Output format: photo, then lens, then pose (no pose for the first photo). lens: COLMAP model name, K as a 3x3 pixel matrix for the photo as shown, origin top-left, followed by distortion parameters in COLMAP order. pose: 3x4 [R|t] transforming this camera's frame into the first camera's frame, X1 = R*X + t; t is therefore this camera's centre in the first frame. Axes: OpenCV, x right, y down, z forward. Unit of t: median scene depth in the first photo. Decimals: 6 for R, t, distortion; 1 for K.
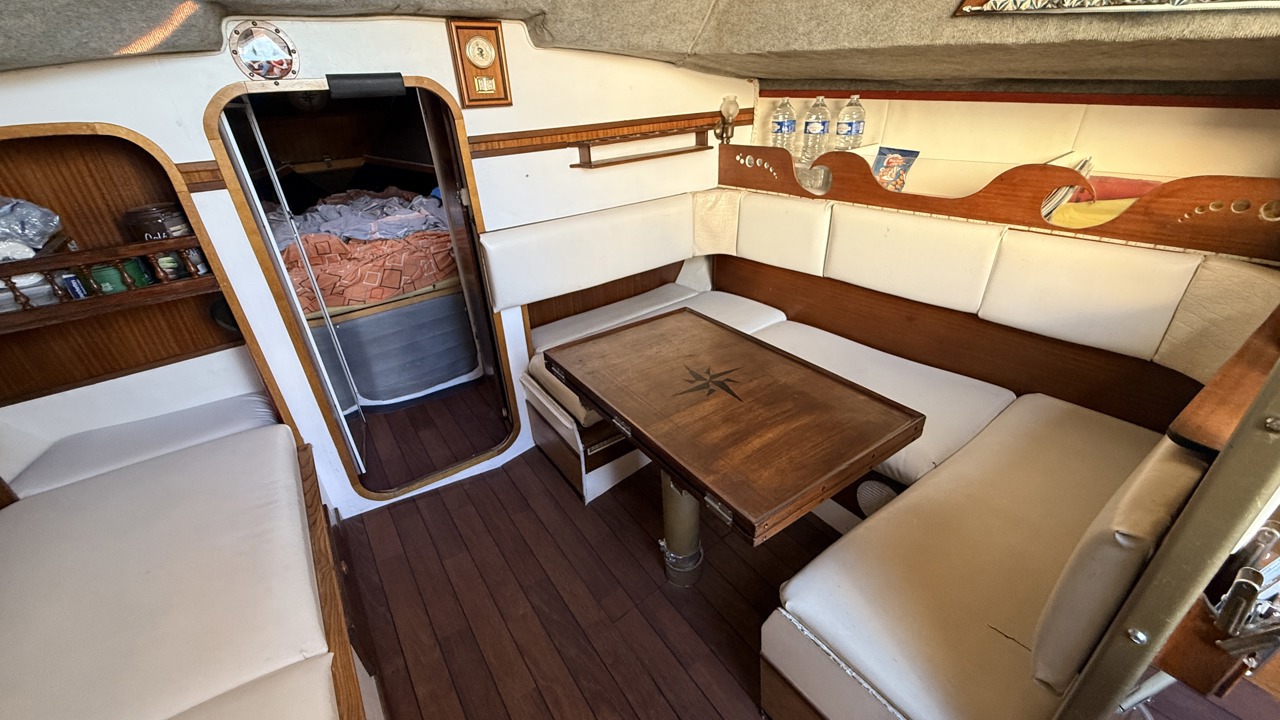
lens RADIAL K [[508.5, 0, 637.6], [0, 508.5, 361.0], [0, 0, 1]] dist [0.000020, 0.000136]
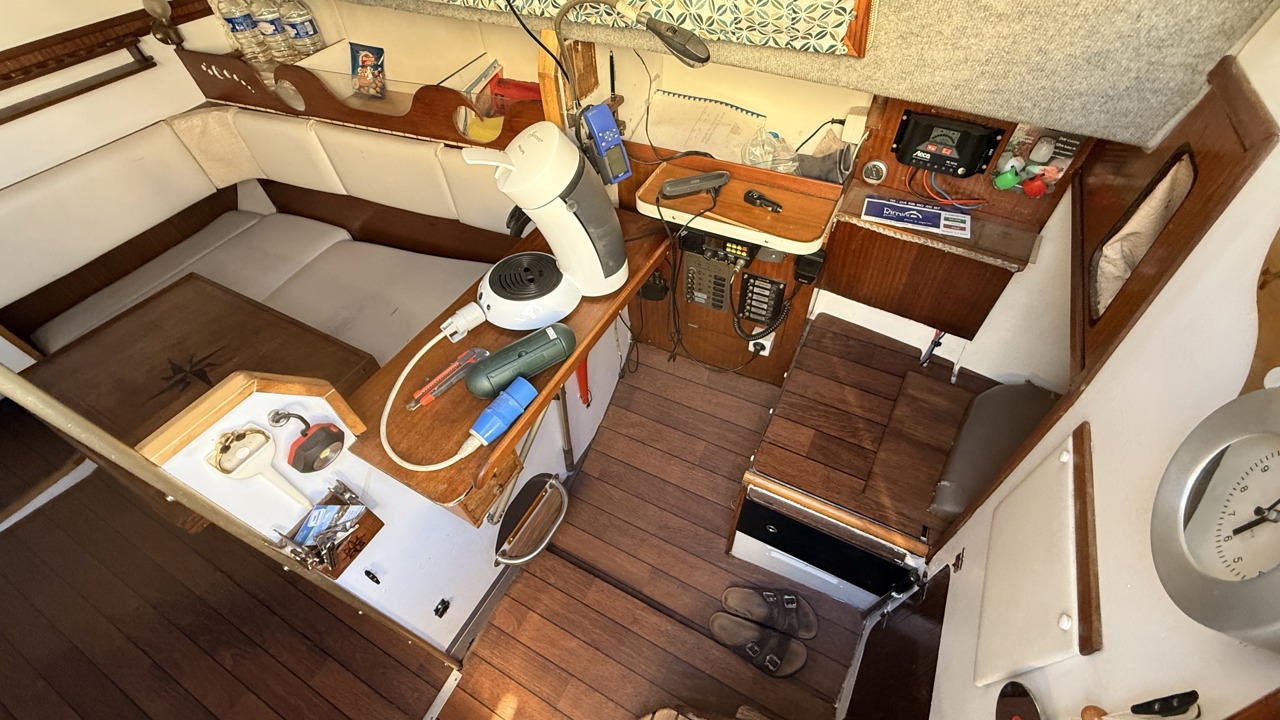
lens RADIAL K [[508.5, 0, 637.0], [0, 508.5, 360.7], [0, 0, 1]] dist [0.000020, 0.000136]
pose [[0.890896, -0.340372, 0.300750, 0.511480], [0.221966, 0.903950, 0.365520, -0.123634], [-0.396276, -0.258884, 0.880877, -0.217626]]
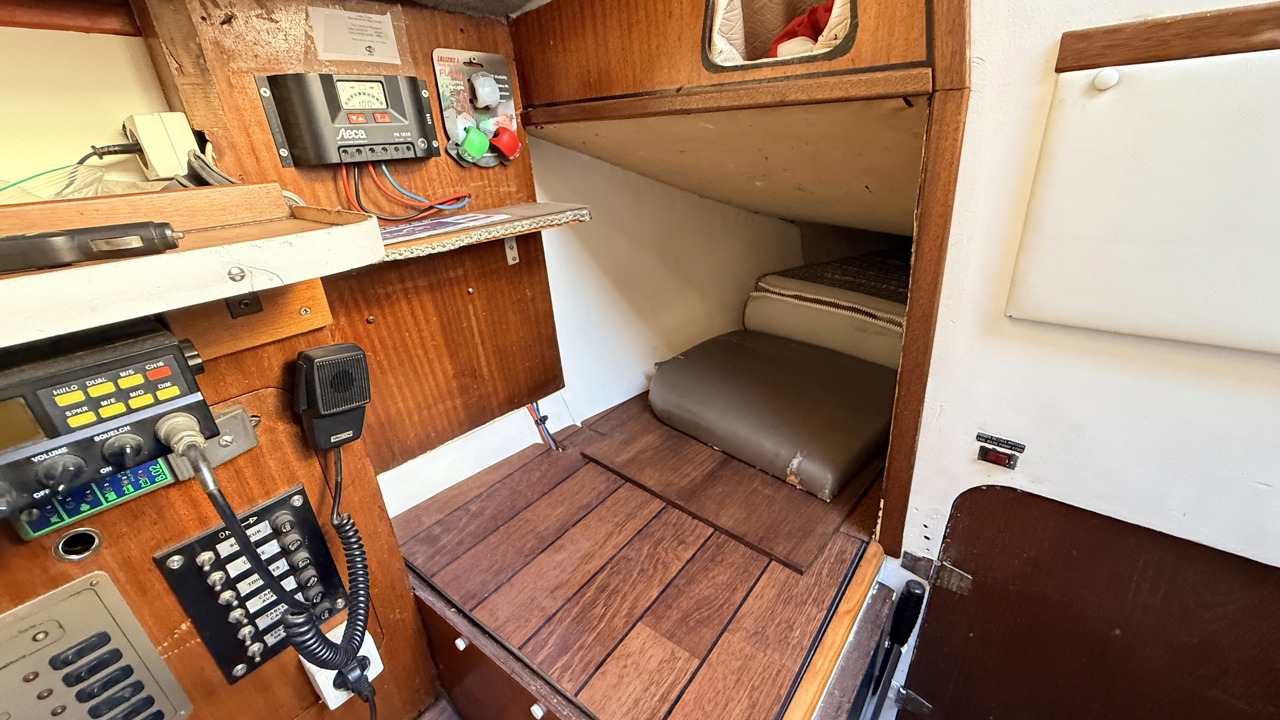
lens RADIAL K [[508.5, 0, 637.0], [0, 508.5, 362.0], [0, 0, 1]] dist [0.000020, 0.000136]
pose [[-0.276582, -0.328921, 0.902947, 0.680739], [0.525147, 0.735167, 0.428661, 0.023268], [-0.804812, 0.592740, -0.030602, 0.208868]]
